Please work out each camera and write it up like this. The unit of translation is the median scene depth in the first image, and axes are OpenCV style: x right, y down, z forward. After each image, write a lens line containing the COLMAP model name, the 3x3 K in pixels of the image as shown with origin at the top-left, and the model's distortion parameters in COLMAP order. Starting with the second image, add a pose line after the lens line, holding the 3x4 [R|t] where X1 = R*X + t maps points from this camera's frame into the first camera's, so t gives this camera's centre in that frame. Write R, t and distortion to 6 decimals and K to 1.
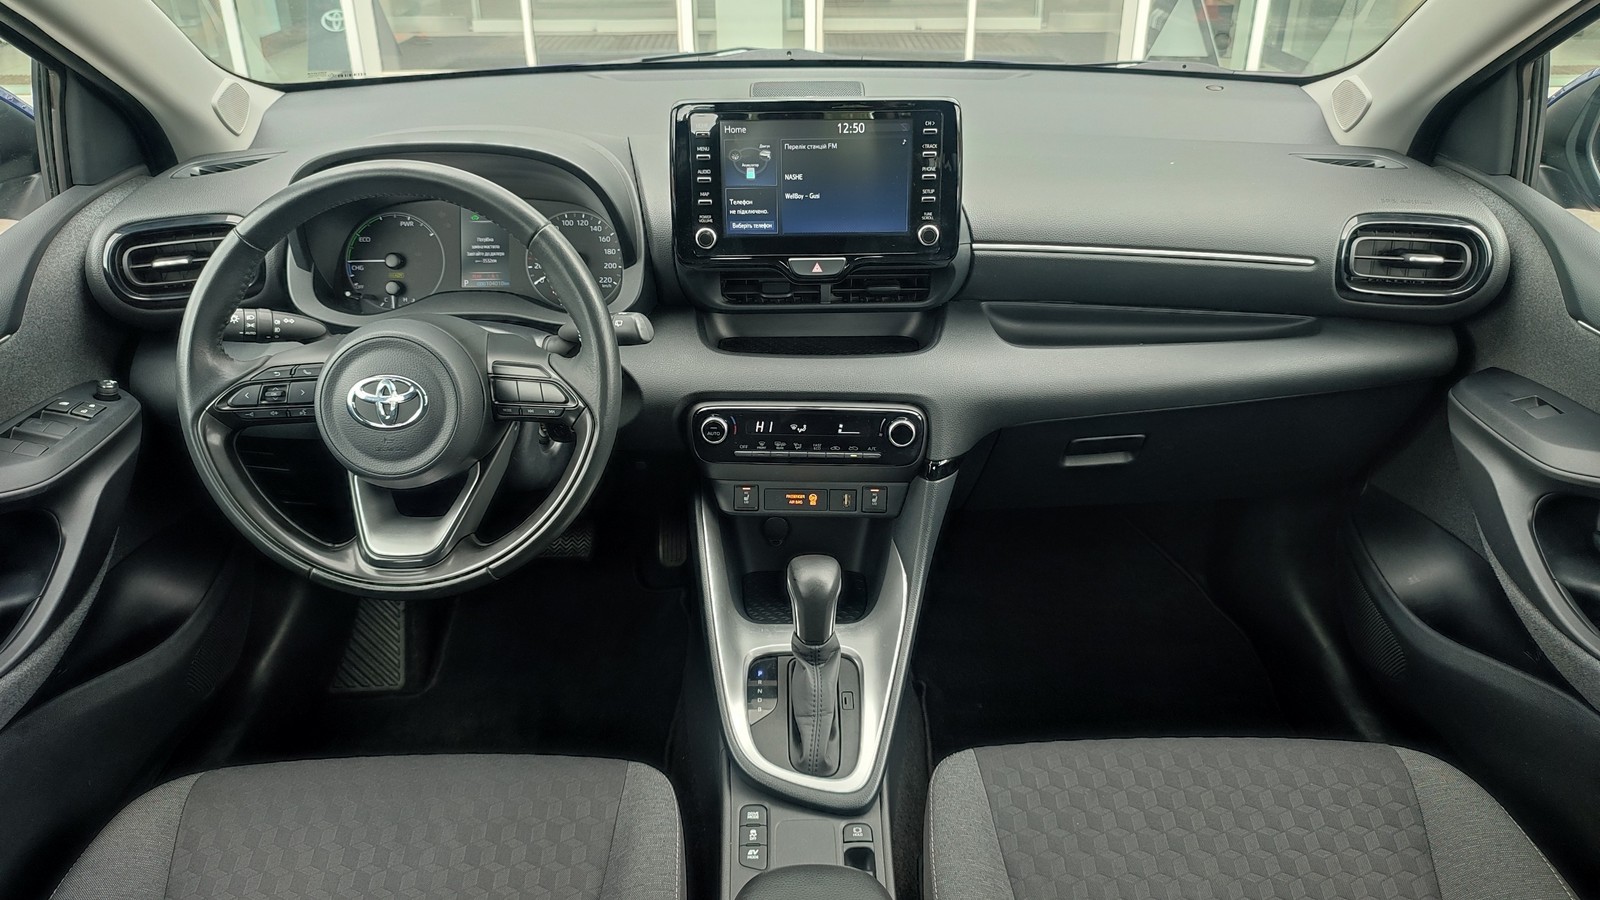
lens RADIAL K [[1176.6, 0, 794.7], [0, 1176.6, 487.7], [0, 0, 1]] dist [0.023504, -0.004589]
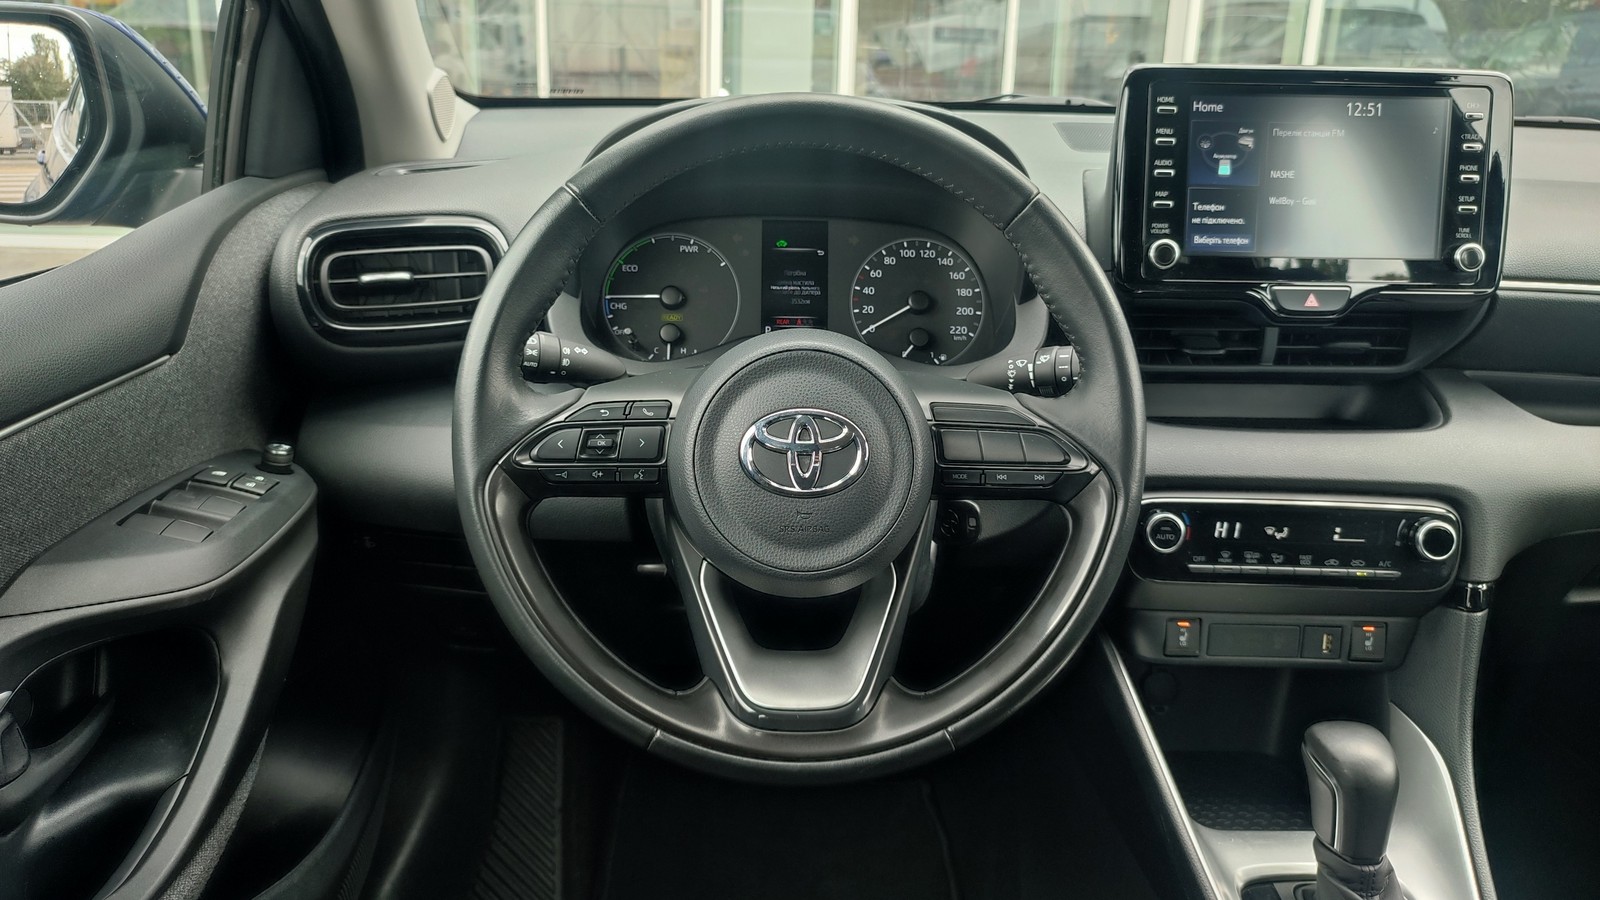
lens RADIAL K [[1222.5, 0, 800.0], [0, 1222.5, 450.0], [0, 0, 1]] dist [0.009706, 0.002369]
pose [[0.999157, 0.014285, 0.038480, -0.314220], [-0.006873, 0.982474, -0.186275, 0.038355], [-0.040466, 0.185854, 0.981744, 0.315369]]
